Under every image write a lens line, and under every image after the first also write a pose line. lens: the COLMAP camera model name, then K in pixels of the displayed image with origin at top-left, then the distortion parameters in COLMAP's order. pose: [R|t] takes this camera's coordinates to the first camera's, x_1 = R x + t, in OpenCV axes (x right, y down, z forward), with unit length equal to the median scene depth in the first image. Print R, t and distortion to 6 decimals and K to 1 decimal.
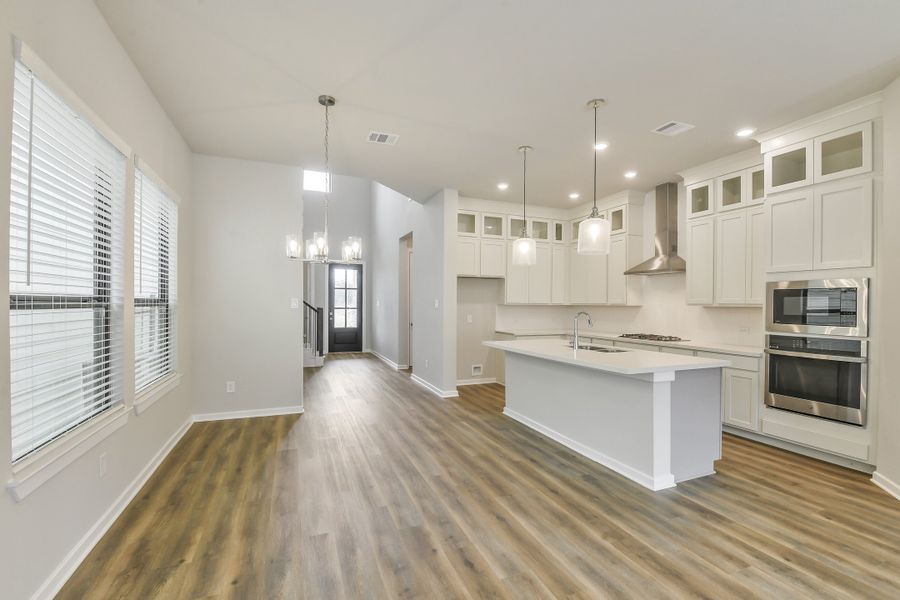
lens RADIAL K [[391.5, 0, 452.6], [0, 391.5, 306.9], [0, 0, 1]] dist [-0.004048, -0.004398]
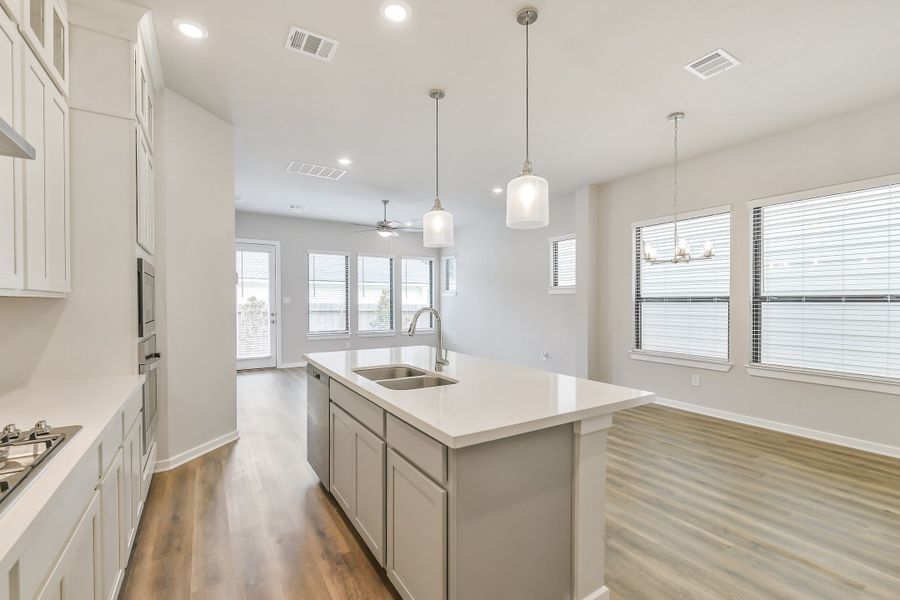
lens RADIAL K [[391.5, 0, 456.2], [0, 391.5, 306.8], [0, 0, 1]] dist [-0.004048, -0.004398]
pose [[-0.982296, -0.003110, -0.187311, 0.421644], [-0.006347, 0.999841, 0.016683, 0.002152], [0.187229, 0.017577, -0.982159, 1.677005]]
